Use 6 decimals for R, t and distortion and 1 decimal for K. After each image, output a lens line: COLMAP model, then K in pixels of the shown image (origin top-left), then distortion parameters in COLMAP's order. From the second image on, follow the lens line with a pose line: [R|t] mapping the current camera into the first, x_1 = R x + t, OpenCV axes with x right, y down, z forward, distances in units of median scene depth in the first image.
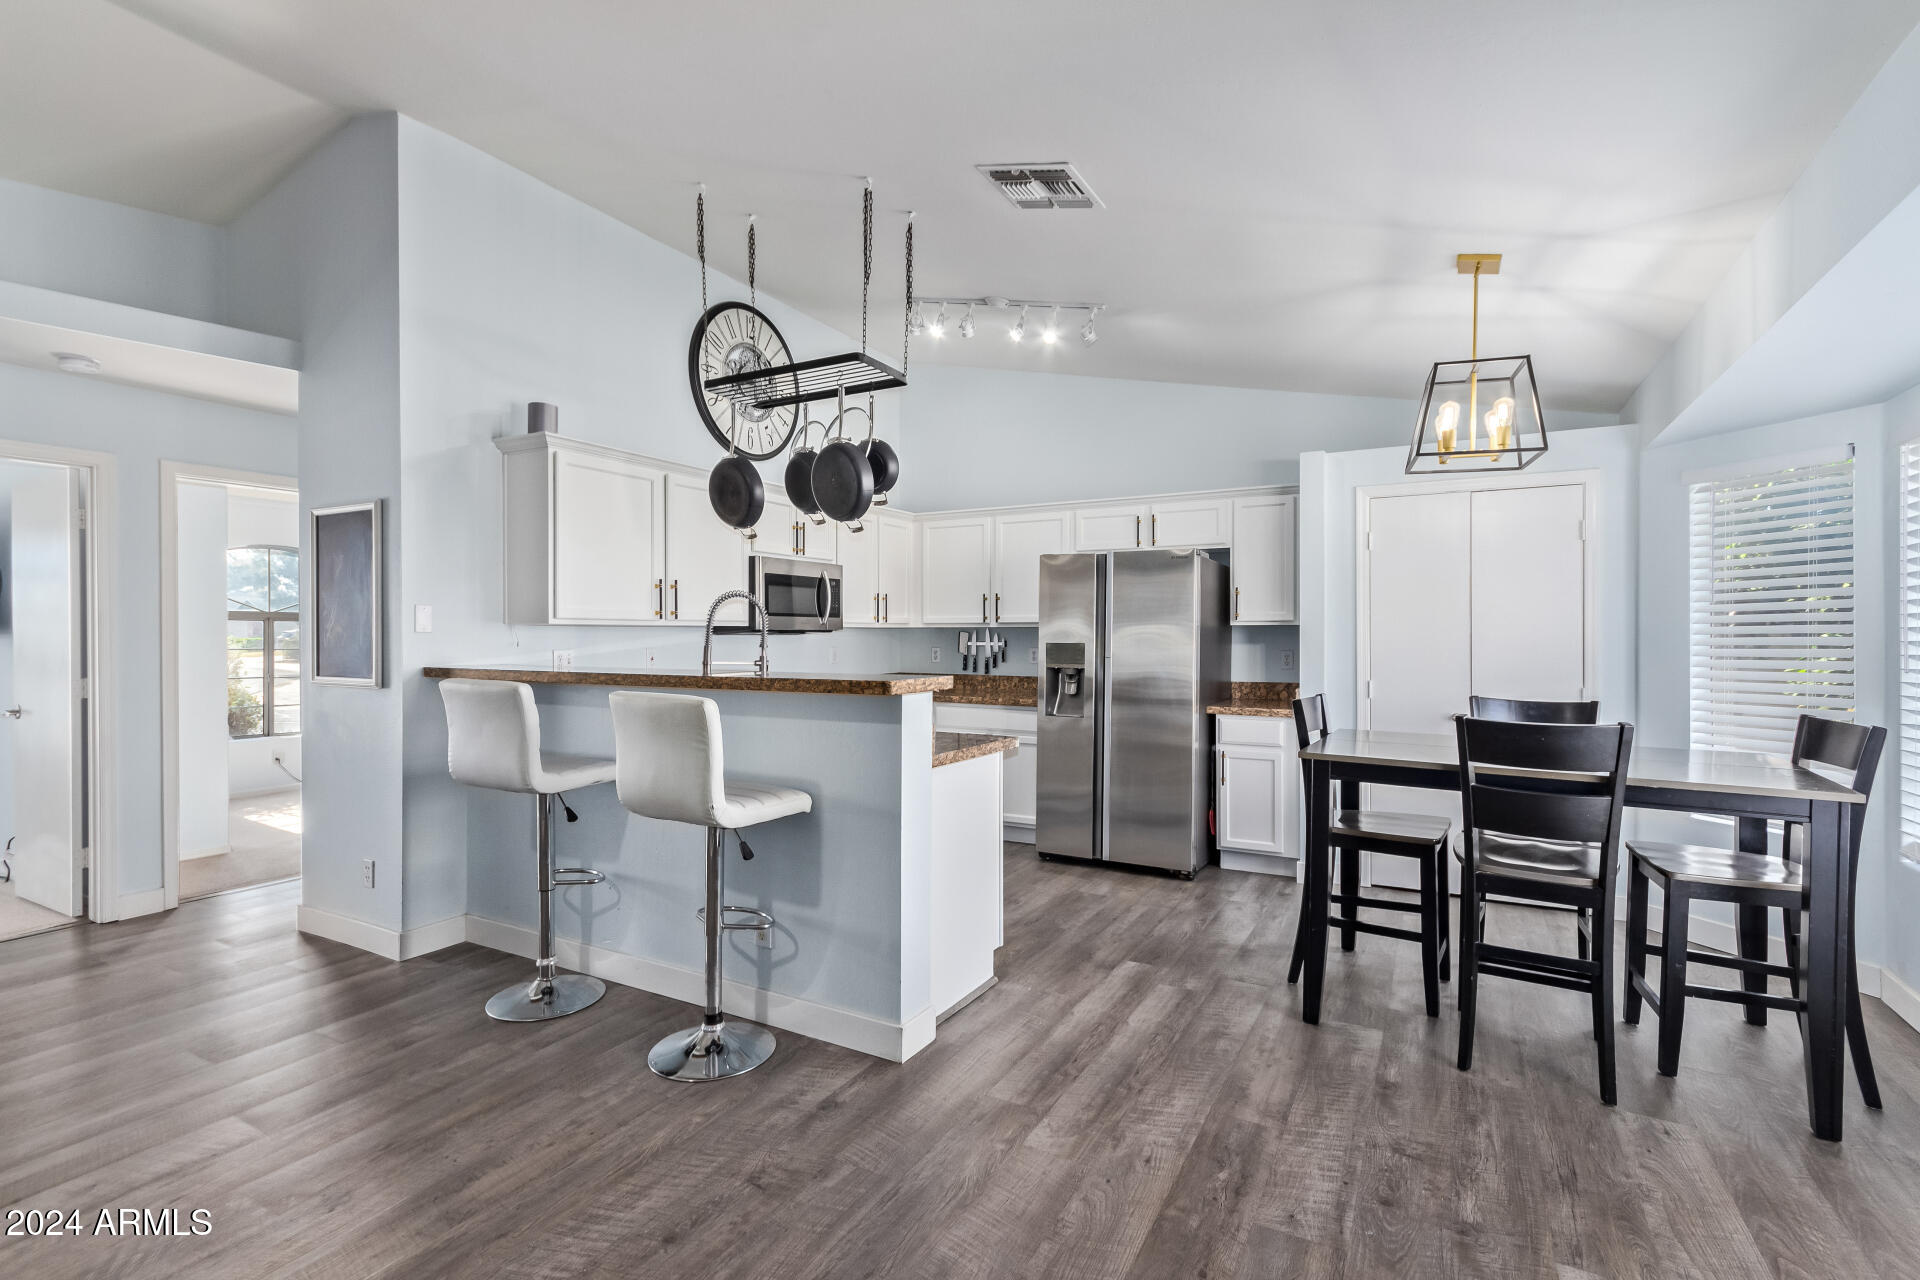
lens RADIAL K [[902.4, 0, 984.0], [0, 902.4, 648.9], [0, 0, 1]] dist [0.011915, -0.002317]
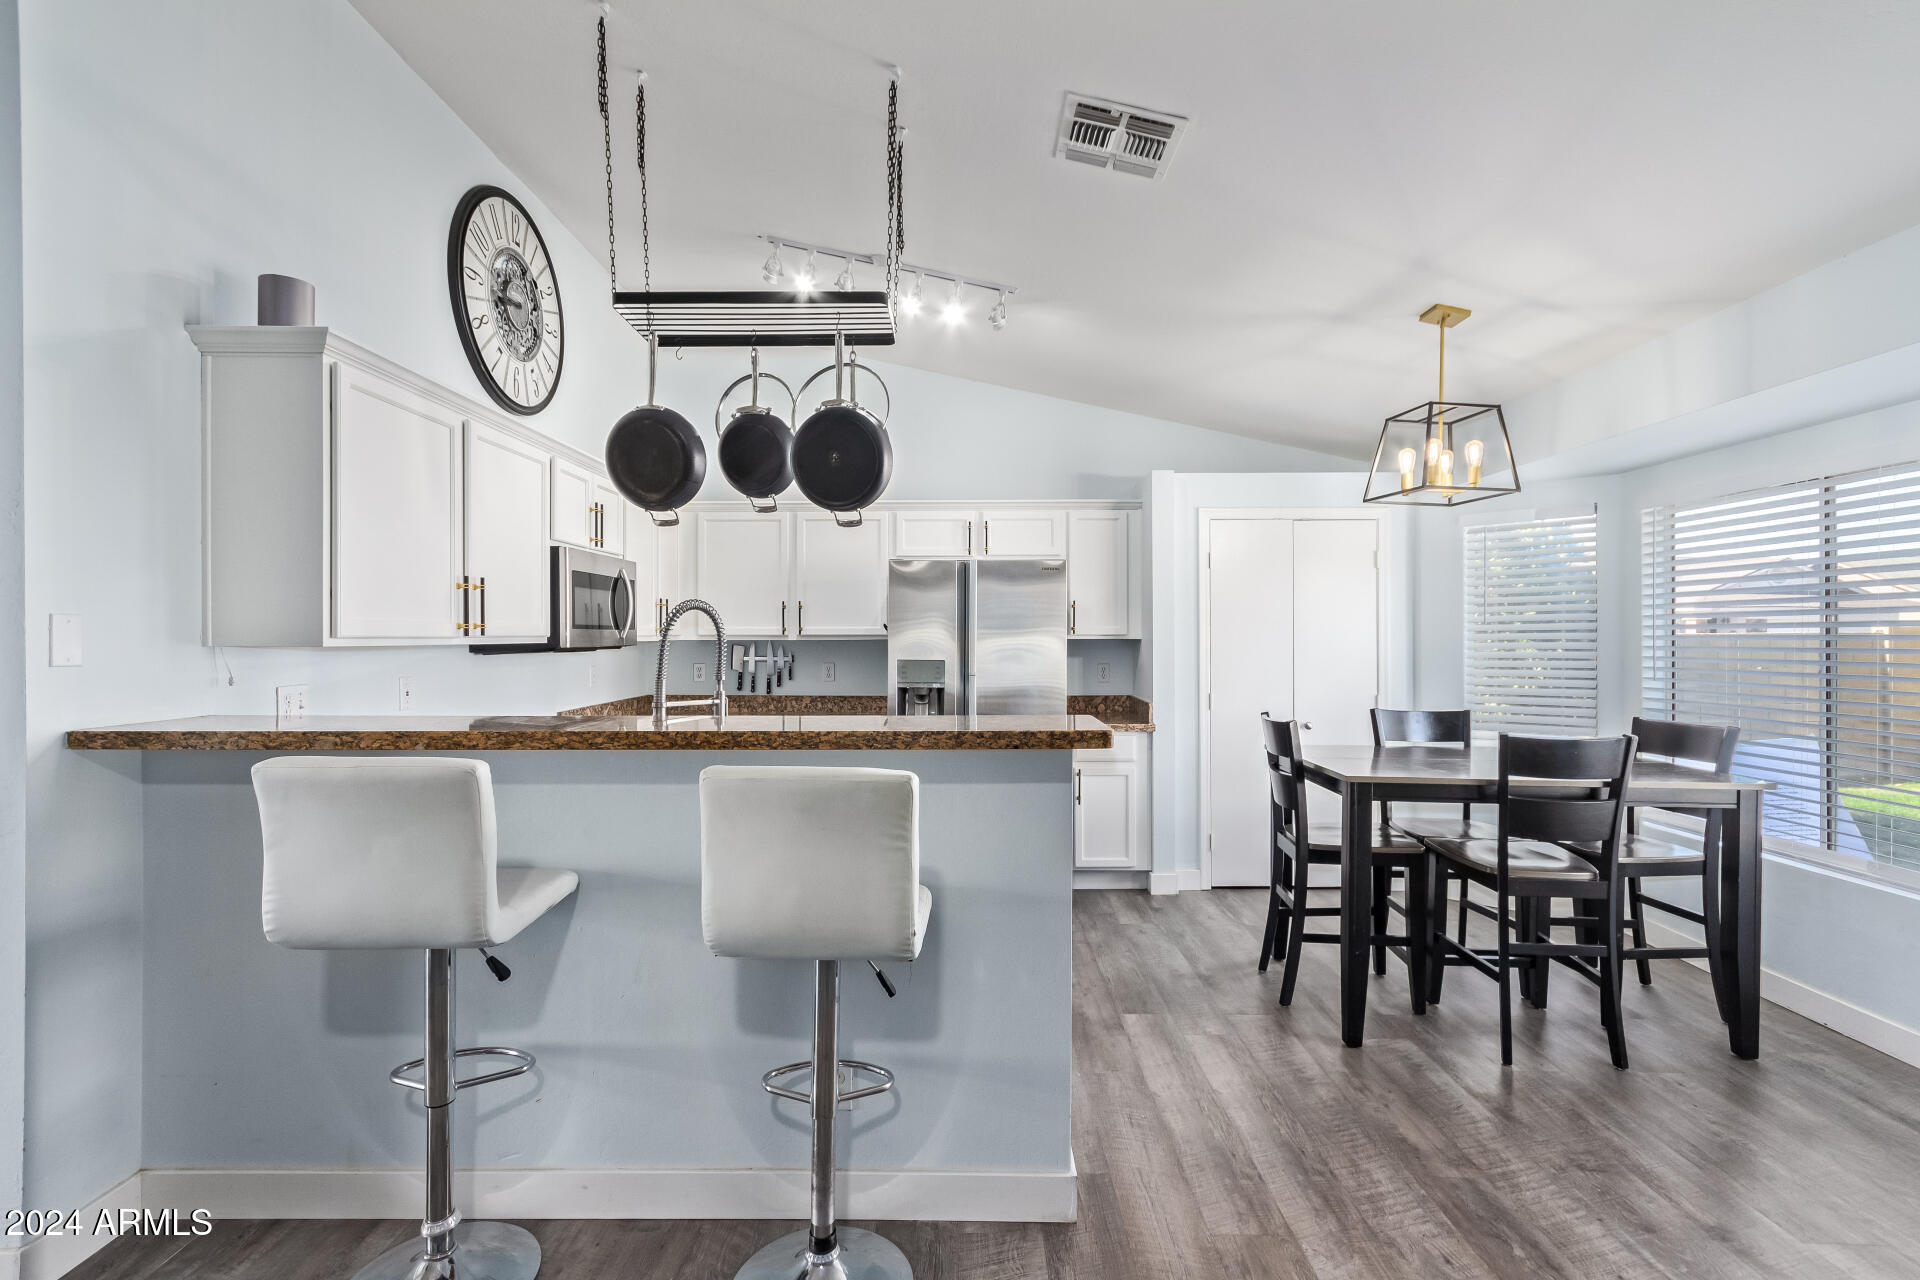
lens RADIAL K [[902.4, 0, 988.4], [0, 902.4, 642.3], [0, 0, 1]] dist [0.011915, -0.002317]
pose [[0.876712, -0.003786, 0.481002, -0.406472], [0.008265, 0.999940, -0.007195, -0.024271], [-0.480945, 0.010284, 0.876690, 0.272619]]
